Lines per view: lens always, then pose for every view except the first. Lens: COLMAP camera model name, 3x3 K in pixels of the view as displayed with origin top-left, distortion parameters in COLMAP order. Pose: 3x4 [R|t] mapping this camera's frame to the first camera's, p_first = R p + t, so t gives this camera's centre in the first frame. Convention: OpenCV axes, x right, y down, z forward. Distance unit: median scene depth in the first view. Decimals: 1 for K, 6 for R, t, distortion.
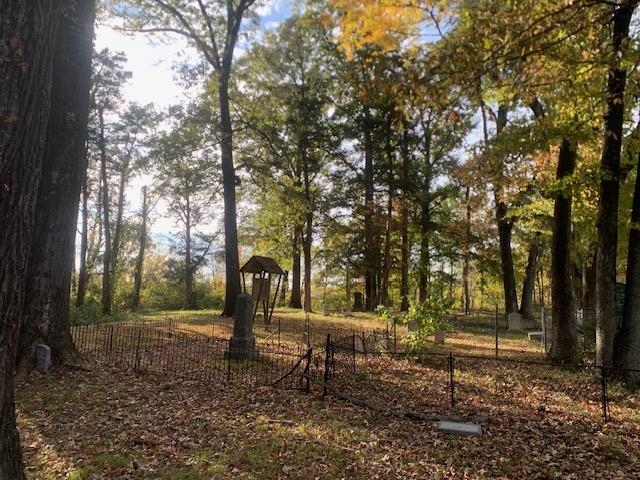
lens RADIAL K [[495.9, 0, 320.2], [0, 495.9, 226.9], [0, 0, 1]] dist [0.006598, 0.005926]
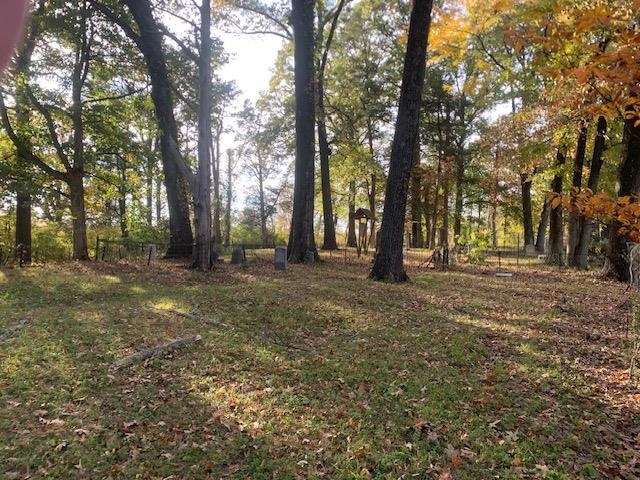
lens RADIAL K [[537.6, 0, 320.2], [0, 537.6, 228.5], [0, 0, 1]] dist [-0.005541, -0.001635]
pose [[0.999871, -0.011690, -0.011027, -0.110882], [0.012842, 0.993742, 0.110957, -0.030002], [0.009661, -0.111084, 0.993764, -0.302174]]
